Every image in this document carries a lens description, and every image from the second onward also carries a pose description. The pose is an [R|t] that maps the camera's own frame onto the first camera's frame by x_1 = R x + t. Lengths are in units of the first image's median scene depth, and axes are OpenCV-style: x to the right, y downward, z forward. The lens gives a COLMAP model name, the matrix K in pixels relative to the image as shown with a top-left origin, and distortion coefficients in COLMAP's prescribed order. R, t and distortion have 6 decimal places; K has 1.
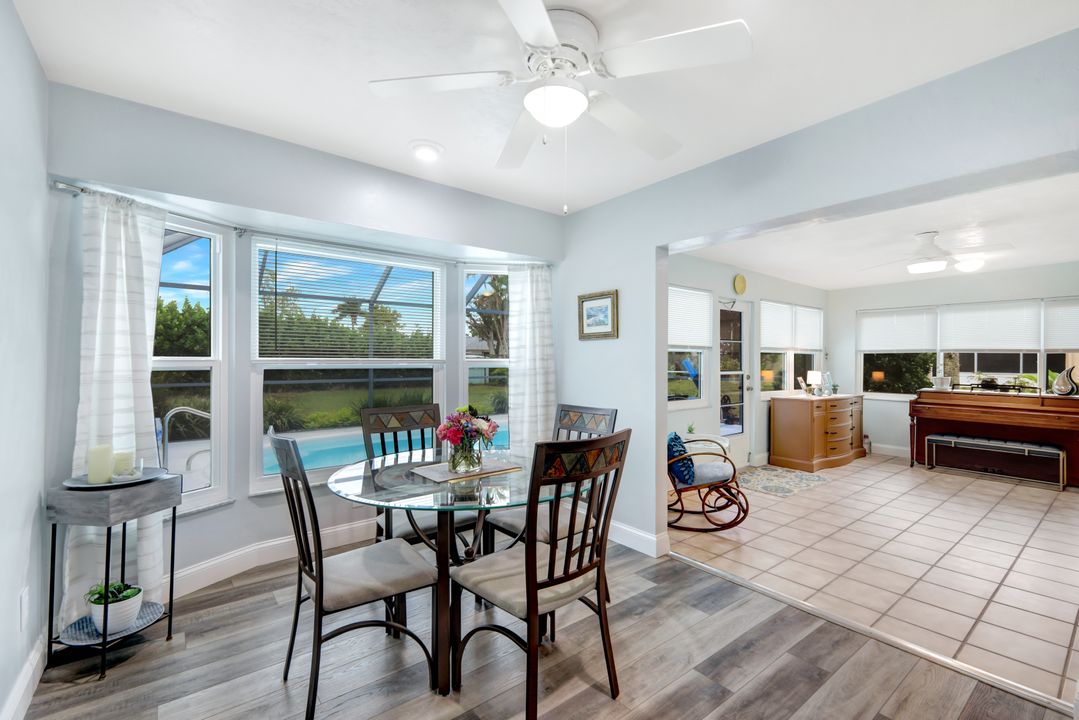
lens RADIAL K [[476.9, 0, 538.8], [0, 476.9, 358.0], [0, 0, 1]] dist [0.002493, 0.001049]
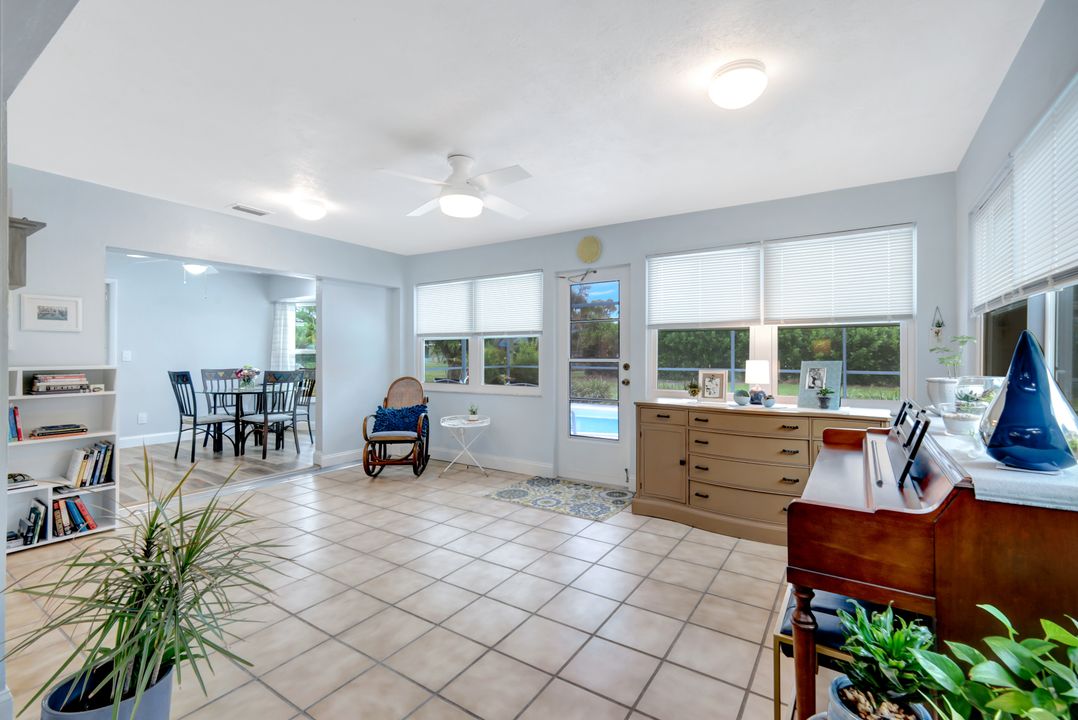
lens RADIAL K [[476.5, 0, 548.4], [0, 476.5, 358.3], [0, 0, 1]] dist [0.002493, 0.001049]
pose [[0.315525, 0.002841, -0.948913, 1.306769], [0.006966, 0.999962, 0.005310, 0.025991], [0.948892, -0.008285, 0.315493, 0.764503]]
